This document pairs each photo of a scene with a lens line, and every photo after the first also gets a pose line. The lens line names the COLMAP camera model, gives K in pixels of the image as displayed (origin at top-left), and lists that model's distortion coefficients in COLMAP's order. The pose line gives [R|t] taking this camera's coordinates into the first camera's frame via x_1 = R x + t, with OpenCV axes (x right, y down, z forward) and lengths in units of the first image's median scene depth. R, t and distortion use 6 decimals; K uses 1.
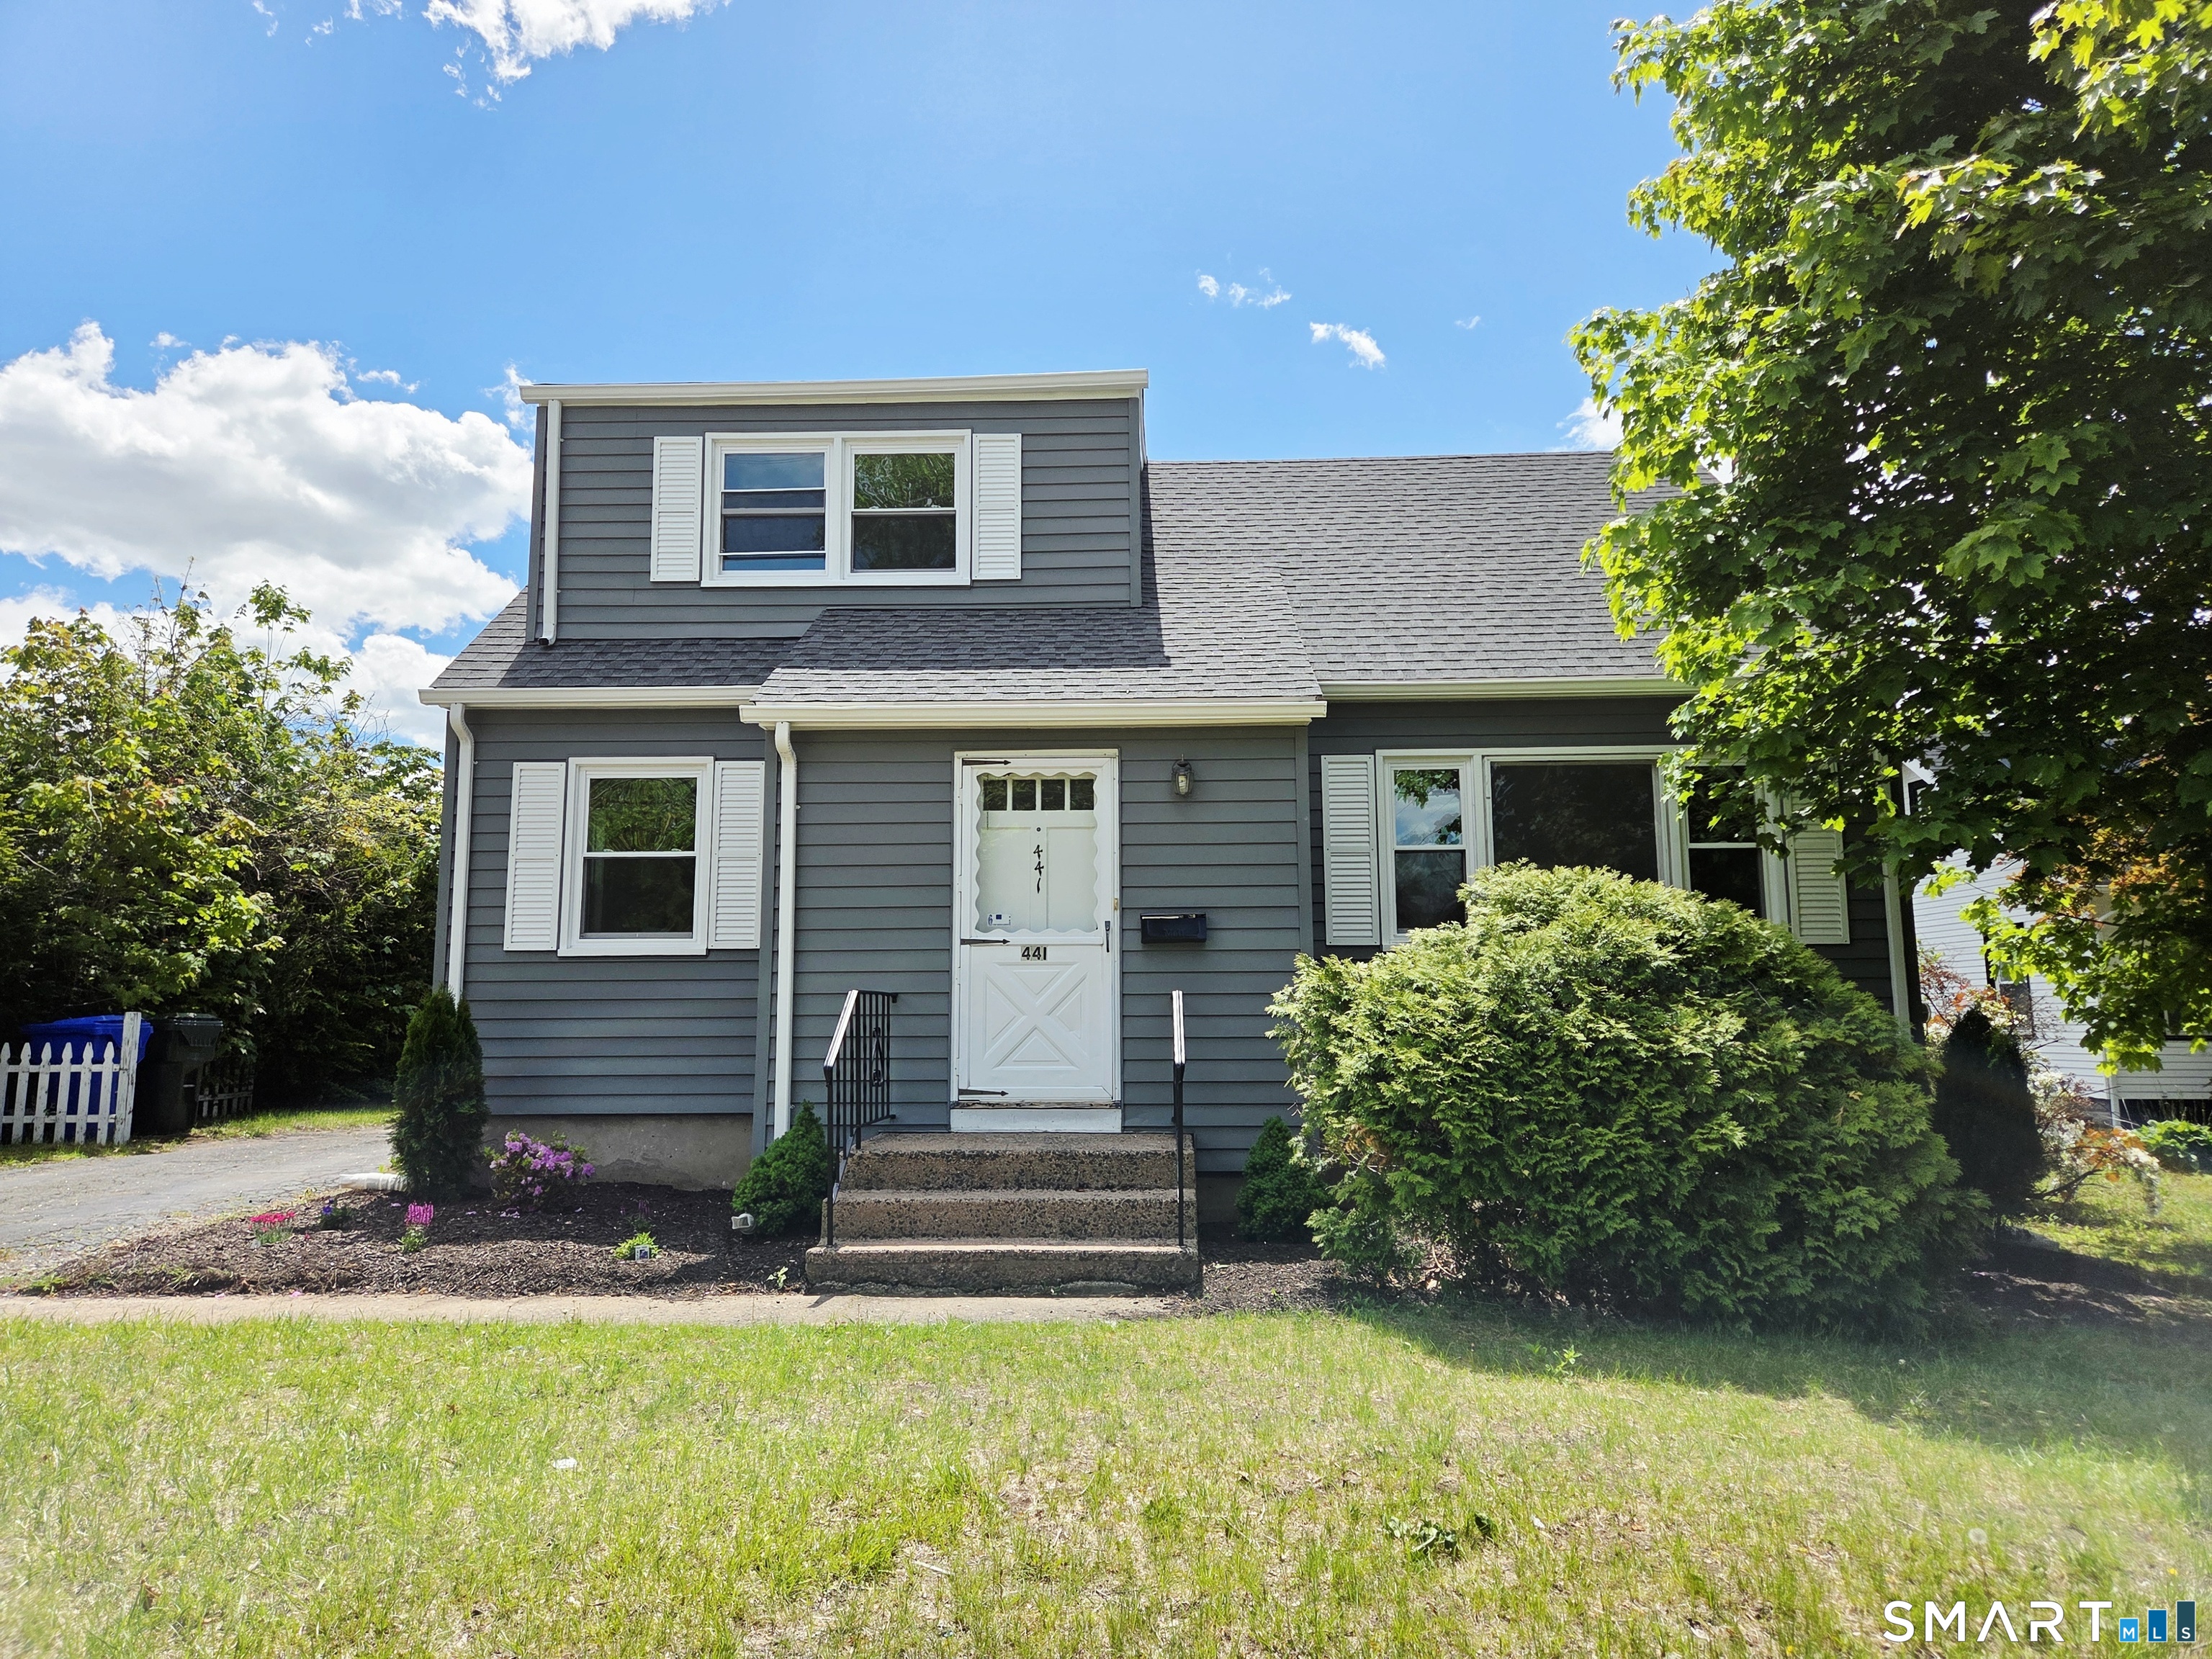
lens RADIAL K [[1559.4, 0, 1106.0], [0, 1559.4, 829.5], [0, 0, 1]] dist [0.084371, -0.095498]
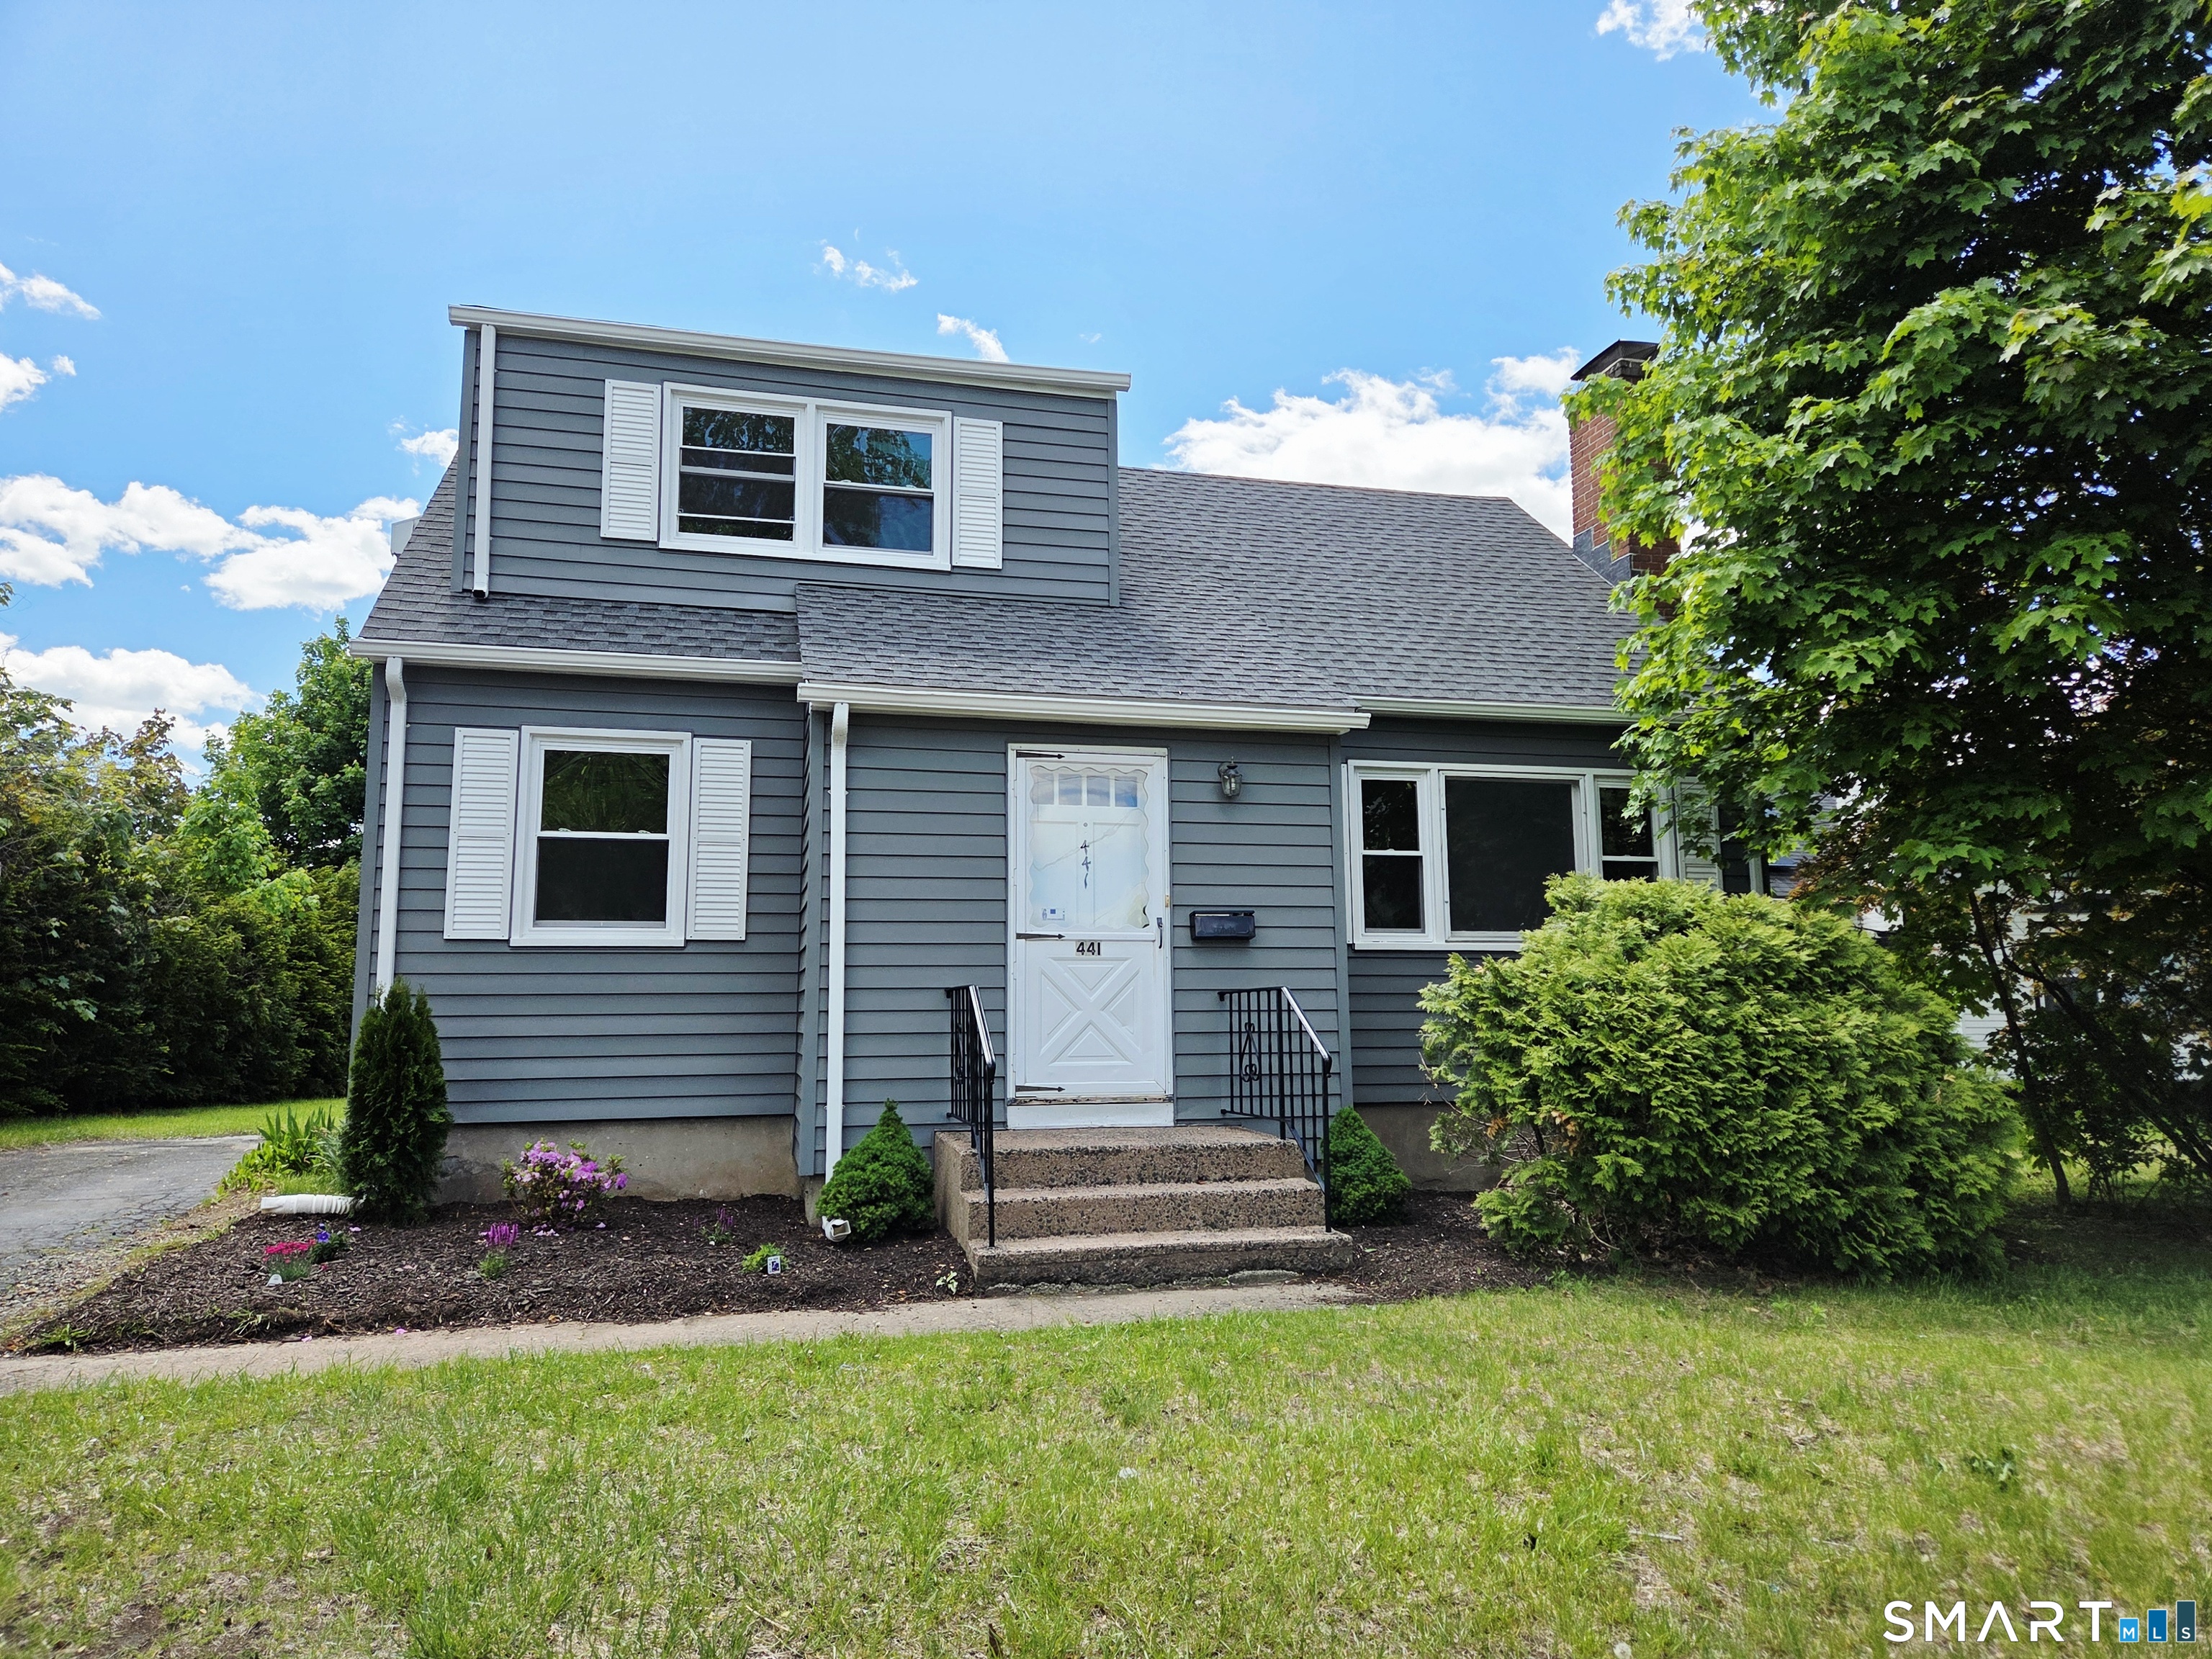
lens RADIAL K [[1569.9, 0, 1154.1], [0, 1569.9, 813.1], [0, 0, 1]] dist [0.084129, -0.081196]
pose [[0.952856, 0.036043, 0.301273, -0.295937], [-0.034538, 0.999350, -0.010323, 0.001452], [-0.301450, -0.000569, 0.953482, 0.025563]]
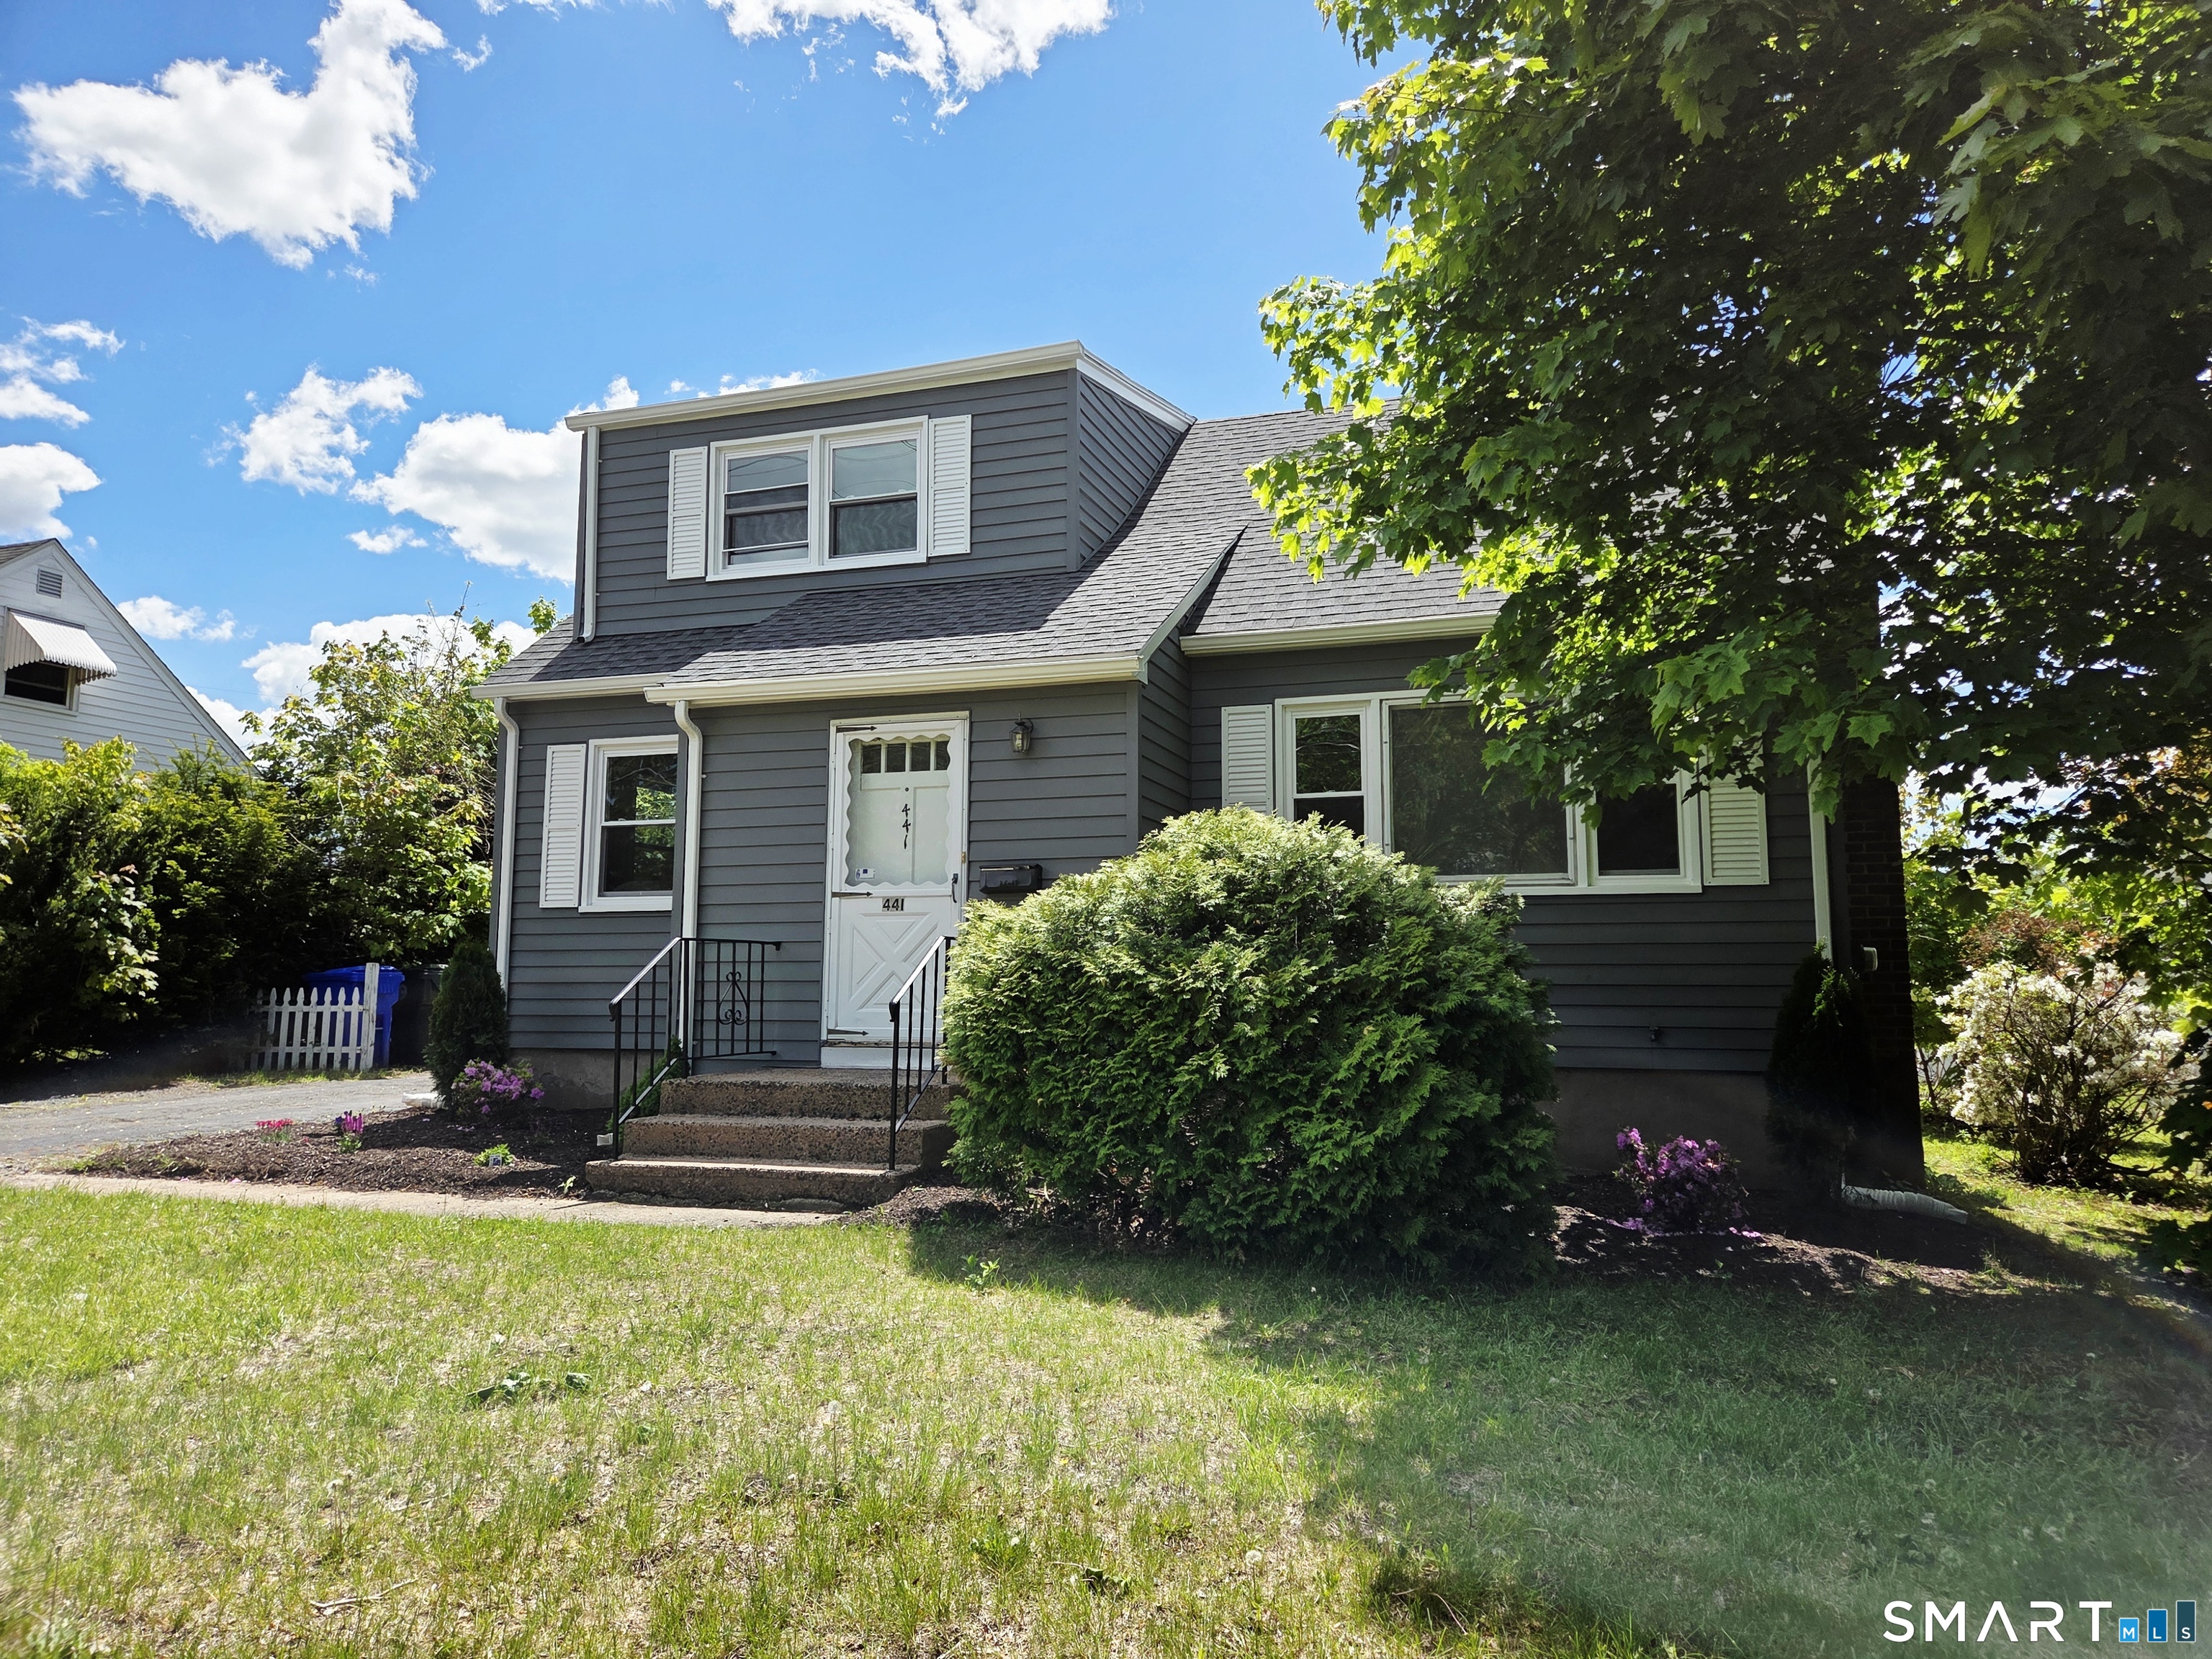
lens RADIAL K [[1559.4, 0, 1106.0], [0, 1559.4, 829.5], [0, 0, 1]] dist [0.084371, -0.095498]
pose [[0.956236, -0.024599, -0.291560, 0.388490], [0.031221, 0.999349, 0.018081, 0.011940], [0.290925, -0.026393, 0.956382, 0.011452]]
